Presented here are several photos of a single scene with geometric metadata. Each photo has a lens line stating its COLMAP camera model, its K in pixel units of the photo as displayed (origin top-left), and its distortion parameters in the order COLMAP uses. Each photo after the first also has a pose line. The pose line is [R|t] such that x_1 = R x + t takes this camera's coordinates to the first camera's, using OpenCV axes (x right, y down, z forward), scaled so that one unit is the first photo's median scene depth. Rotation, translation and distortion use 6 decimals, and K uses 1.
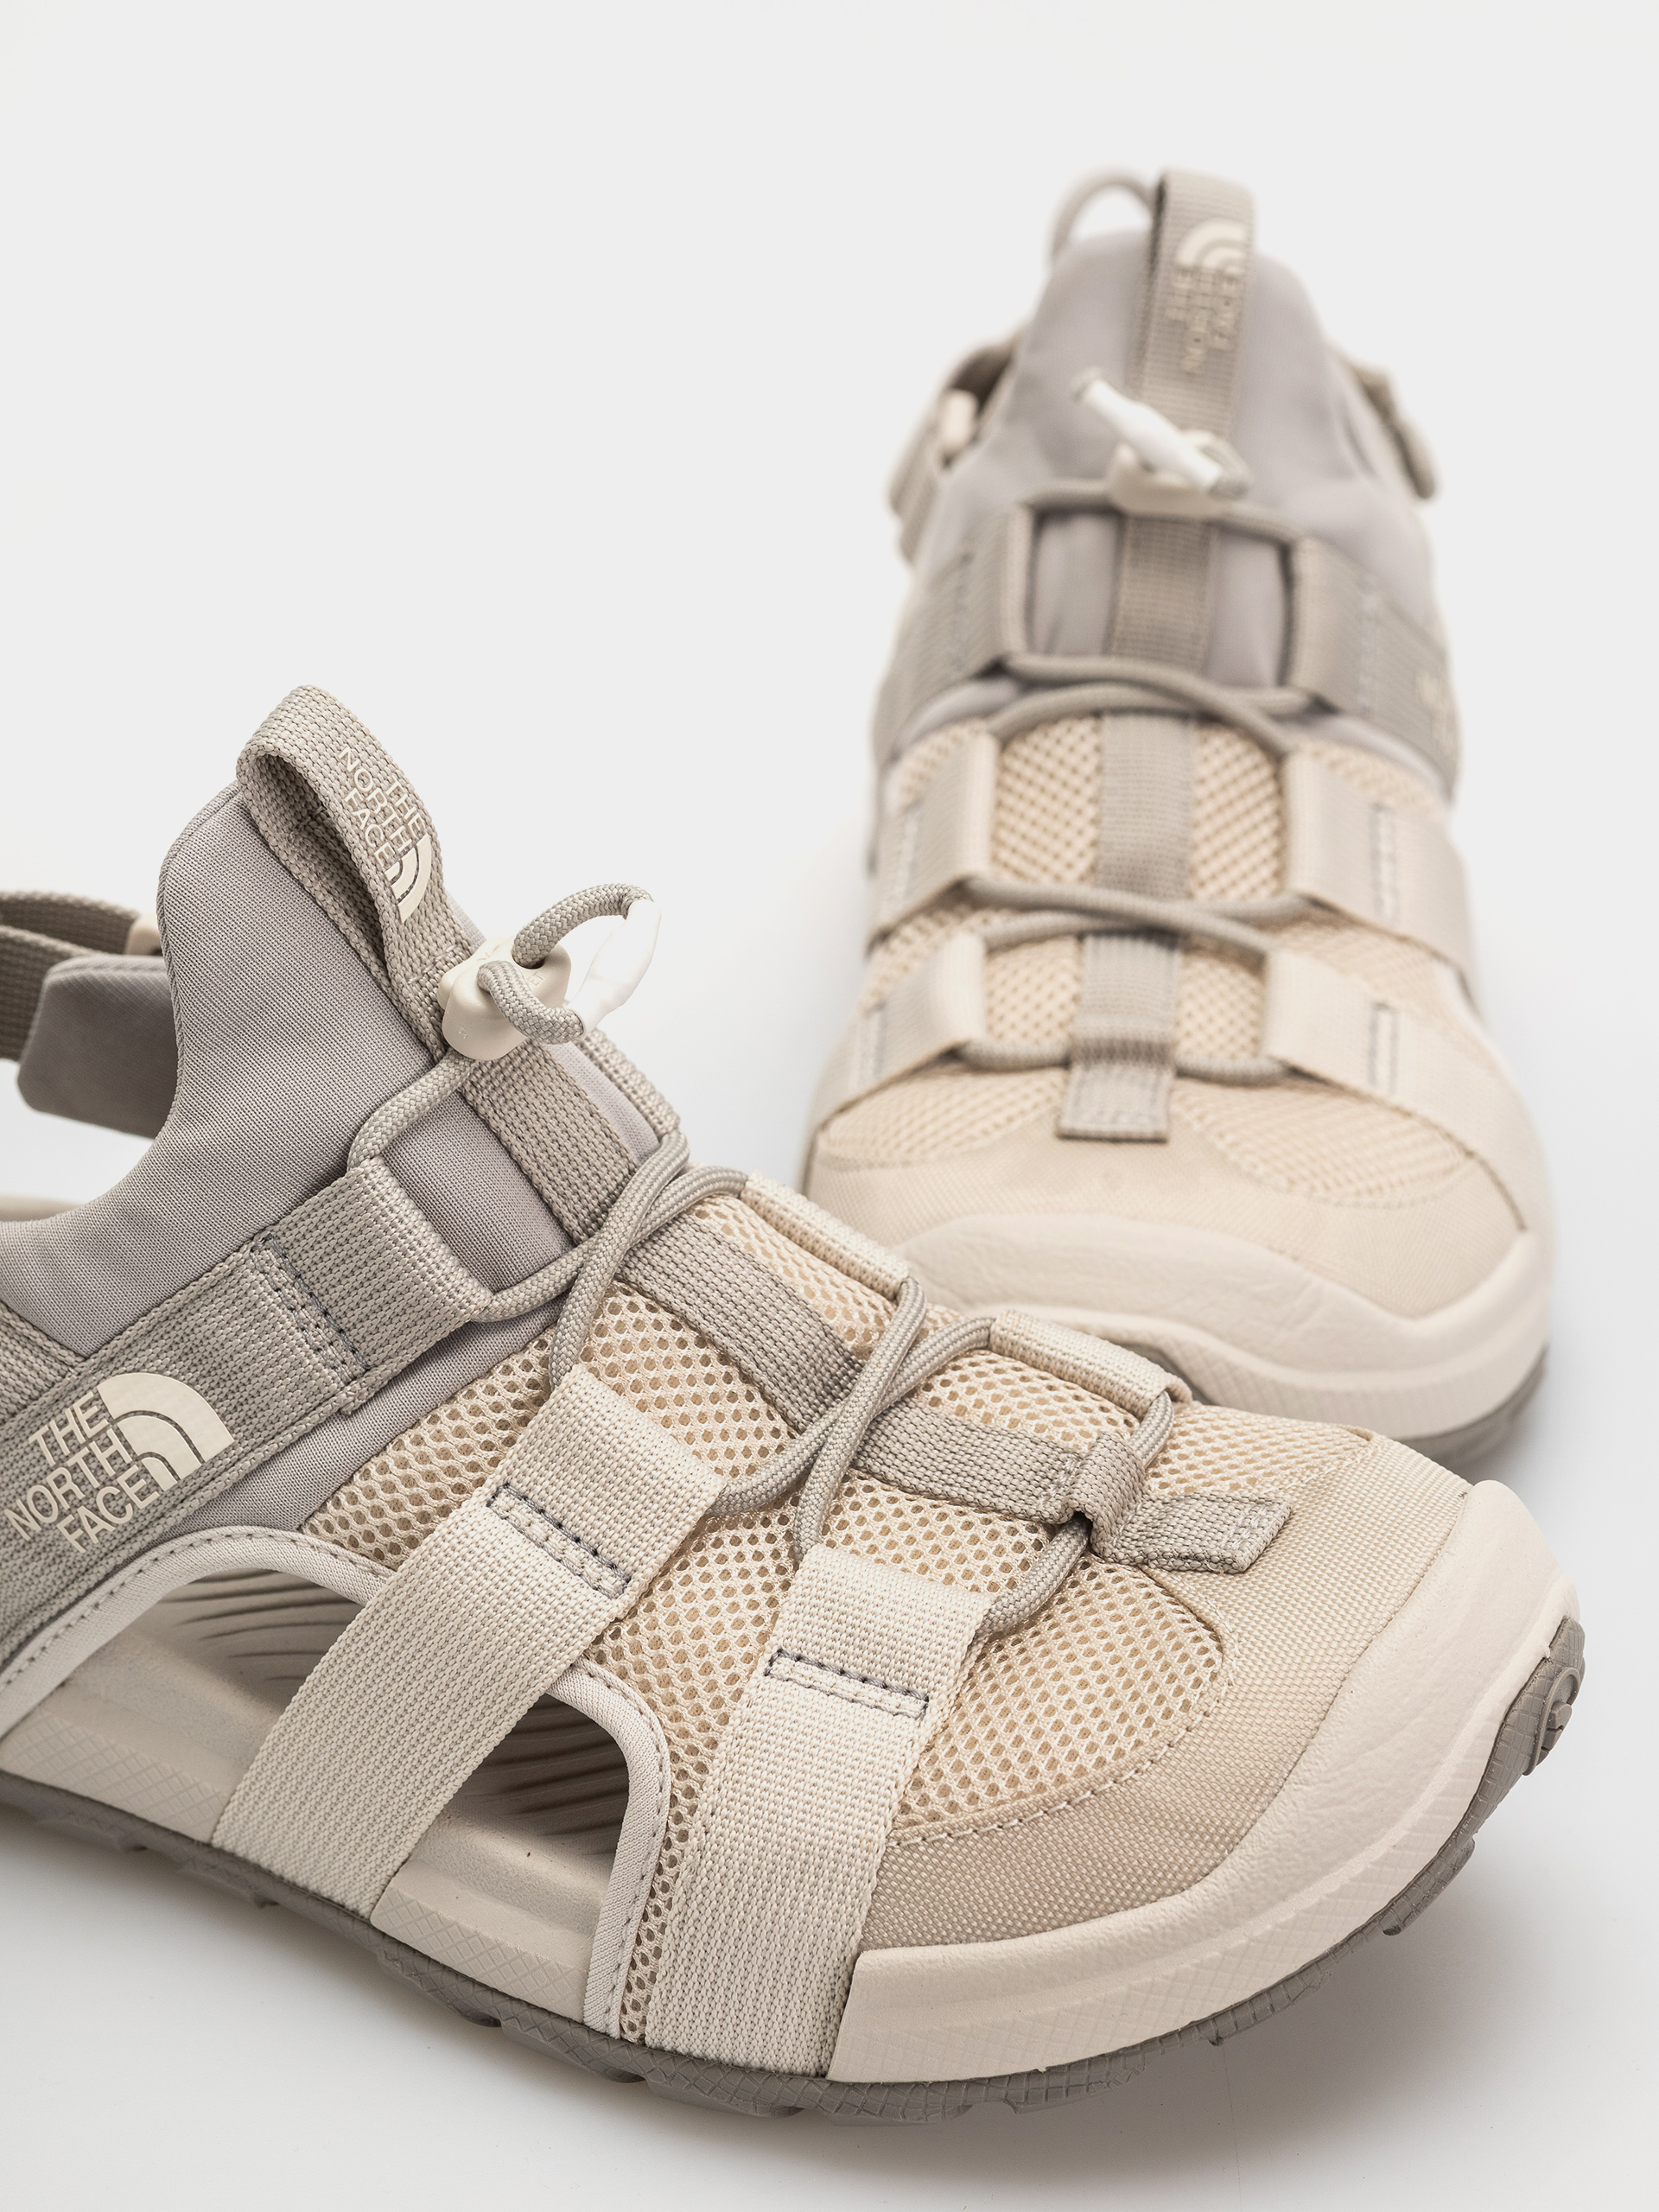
lens RADIAL K [[6652.9, 0, 829.5], [0, 6652.9, 1106.0], [0, 0, 1]] dist [1.235618, -32.223710]
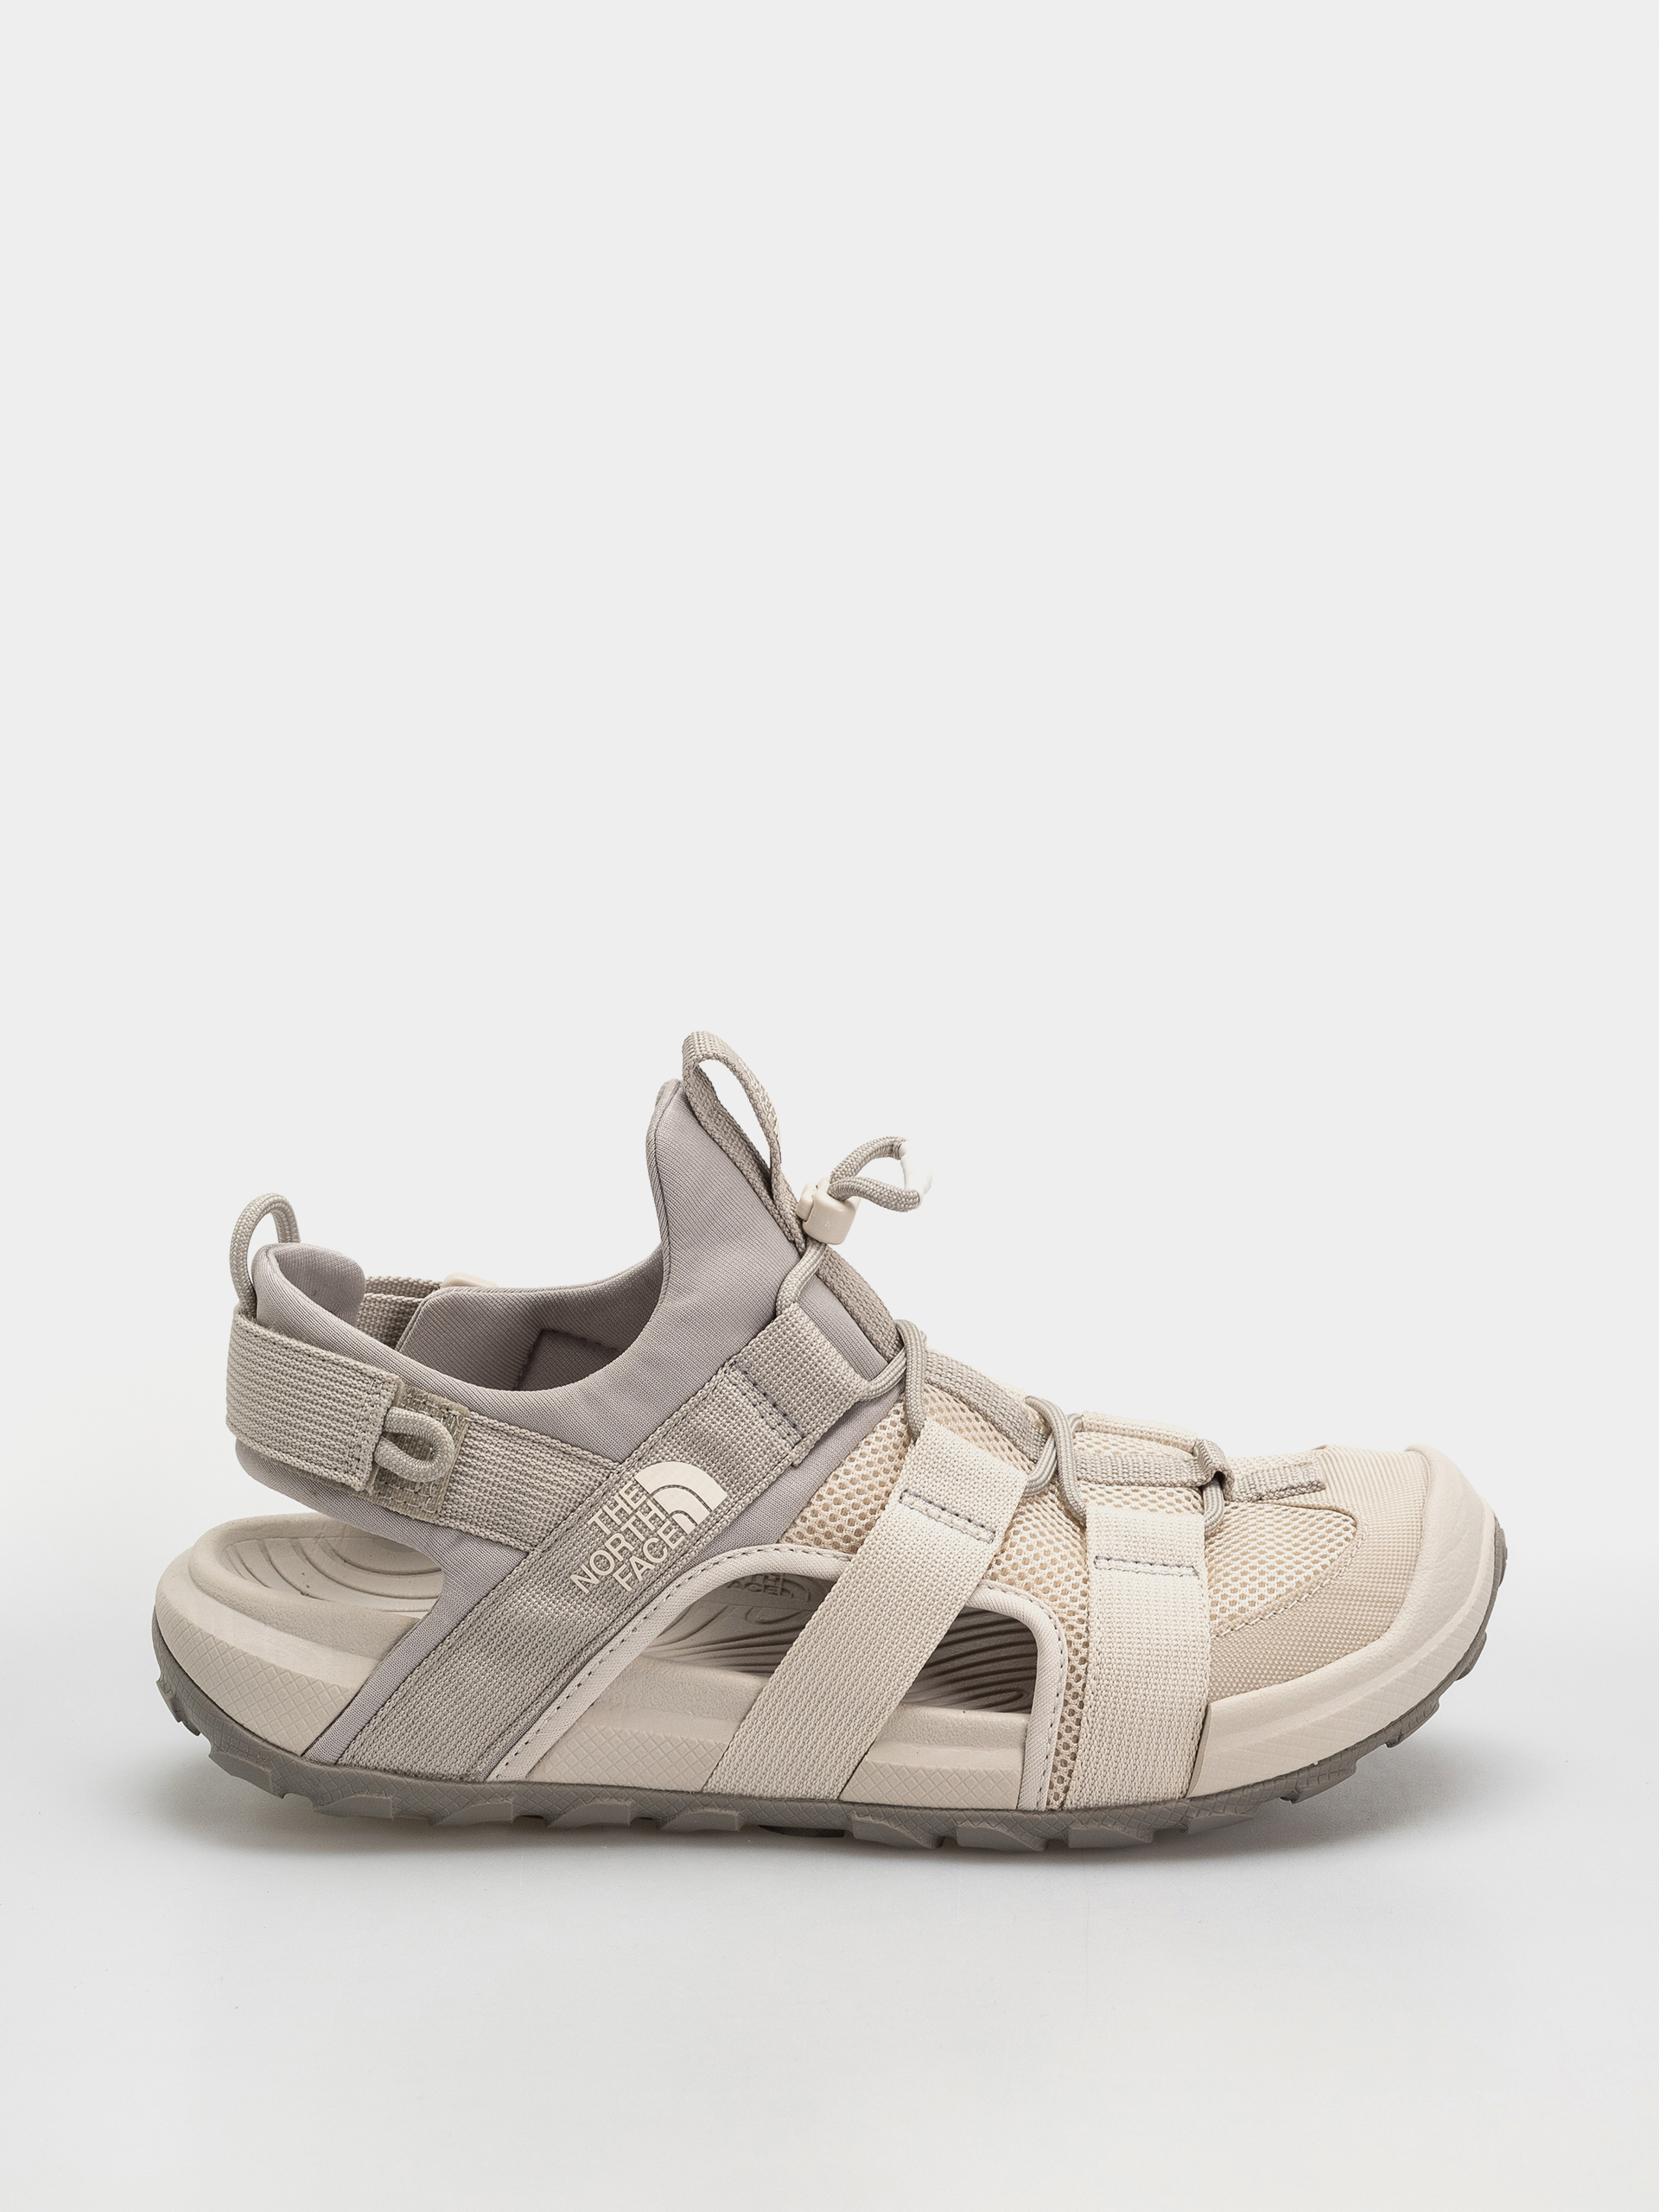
lens RADIAL K [[6652.9, 0, 829.5], [0, 6652.9, 1106.0], [0, 0, 1]] dist [1.235618, -32.223710]
pose [[0.888105, -0.068520, 0.454505, -0.784507], [0.201155, 0.947045, -0.250283, 0.365486], [-0.413288, 0.313704, 0.854859, -0.398312]]
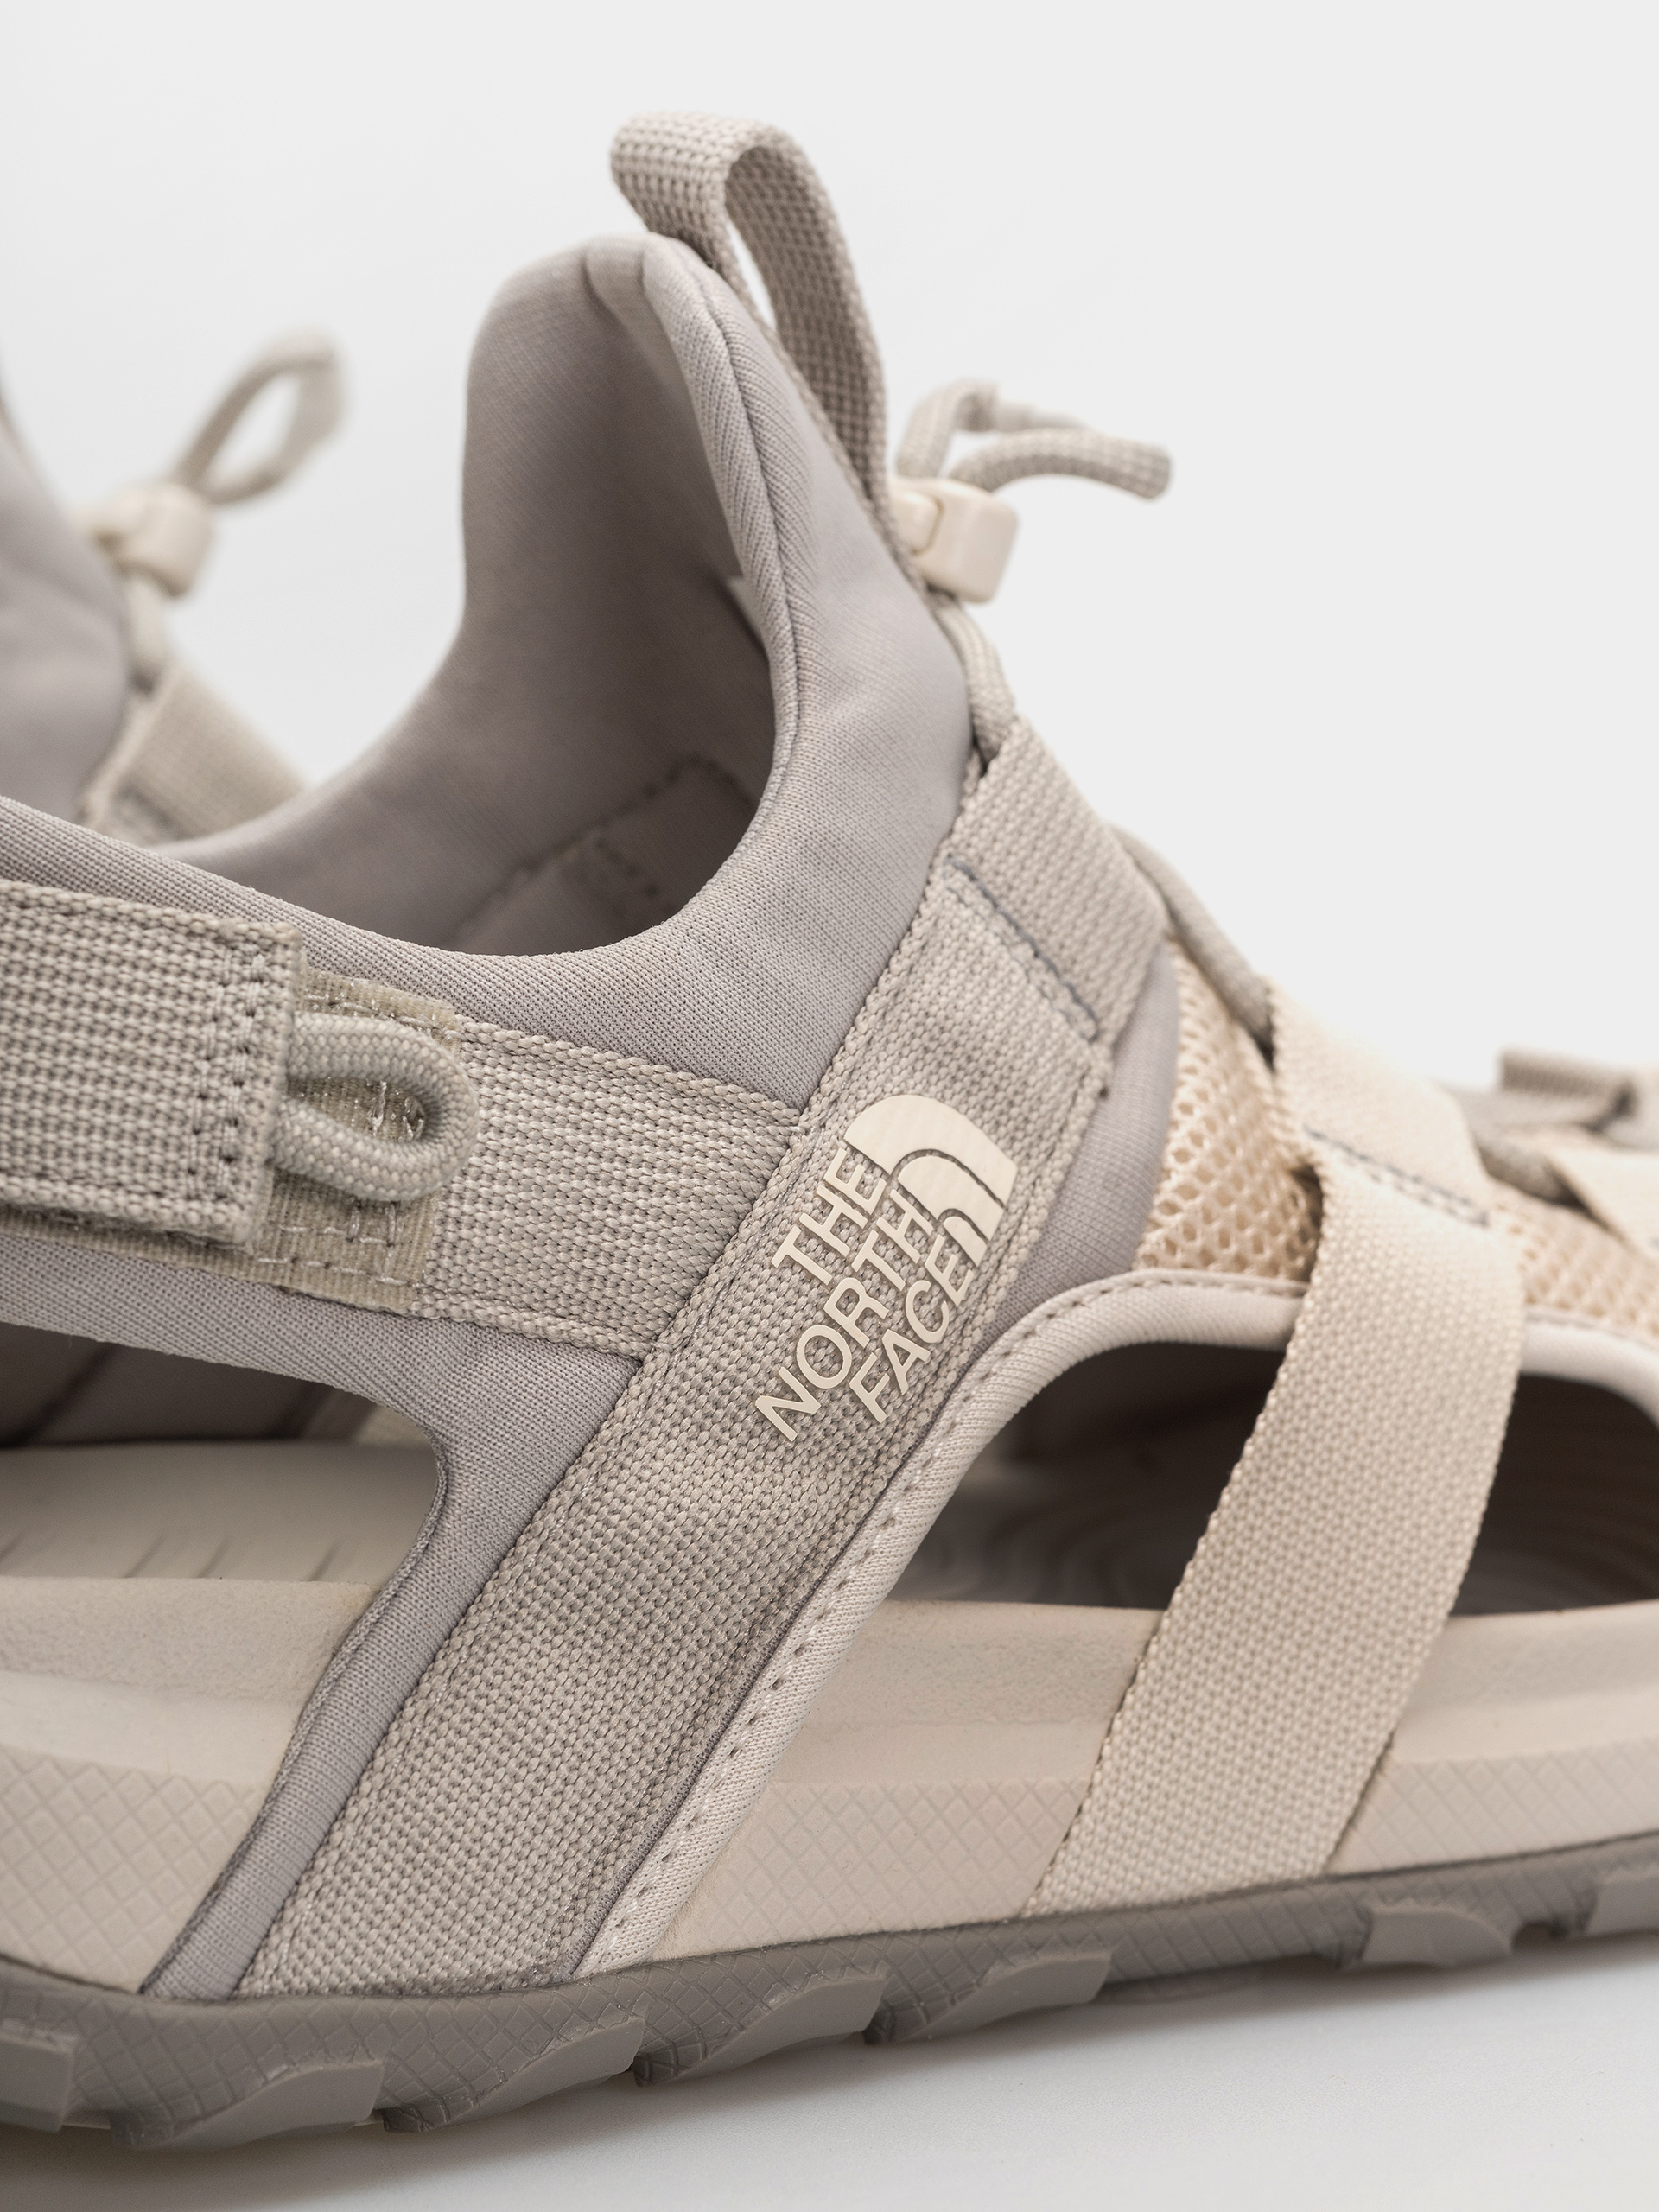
lens RADIAL K [[6652.9, 0, 829.5], [0, 6652.9, 1106.0], [0, 0, 1]] dist [1.235618, -32.223710]
pose [[0.438324, -0.094278, 0.893859, -0.668444], [0.440725, 0.889268, -0.122326, 0.115248], [-0.783347, 0.447565, 0.431338, 0.737112]]
